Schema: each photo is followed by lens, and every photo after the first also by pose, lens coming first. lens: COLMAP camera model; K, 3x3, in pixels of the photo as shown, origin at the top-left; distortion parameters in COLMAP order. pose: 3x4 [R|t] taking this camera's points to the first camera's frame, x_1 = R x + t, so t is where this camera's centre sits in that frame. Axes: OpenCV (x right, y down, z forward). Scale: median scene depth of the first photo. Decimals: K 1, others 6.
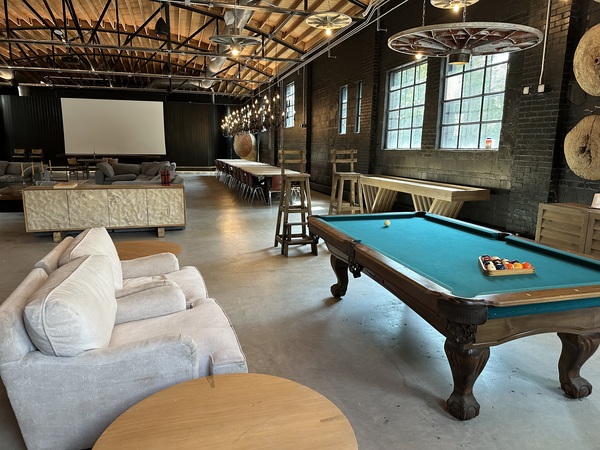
lens RADIAL K [[415.1, 0, 298.1], [0, 415.1, 228.1], [0, 0, 1]] dist [0.044639, -0.058946]
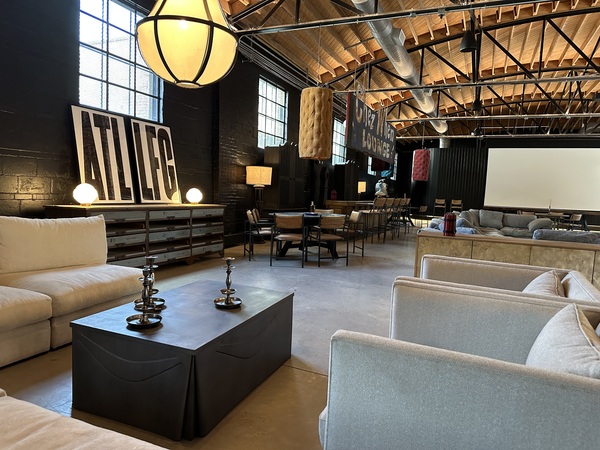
lens RADIAL K [[425.8, 0, 300.0], [0, 425.8, 225.0], [0, 0, 1]] dist [0.021127, -0.006330]
pose [[0.766222, 0.074672, -0.638223, -0.249454], [-0.159330, 0.984286, -0.076124, 0.005348], [0.622509, 0.160016, 0.766079, 0.006050]]
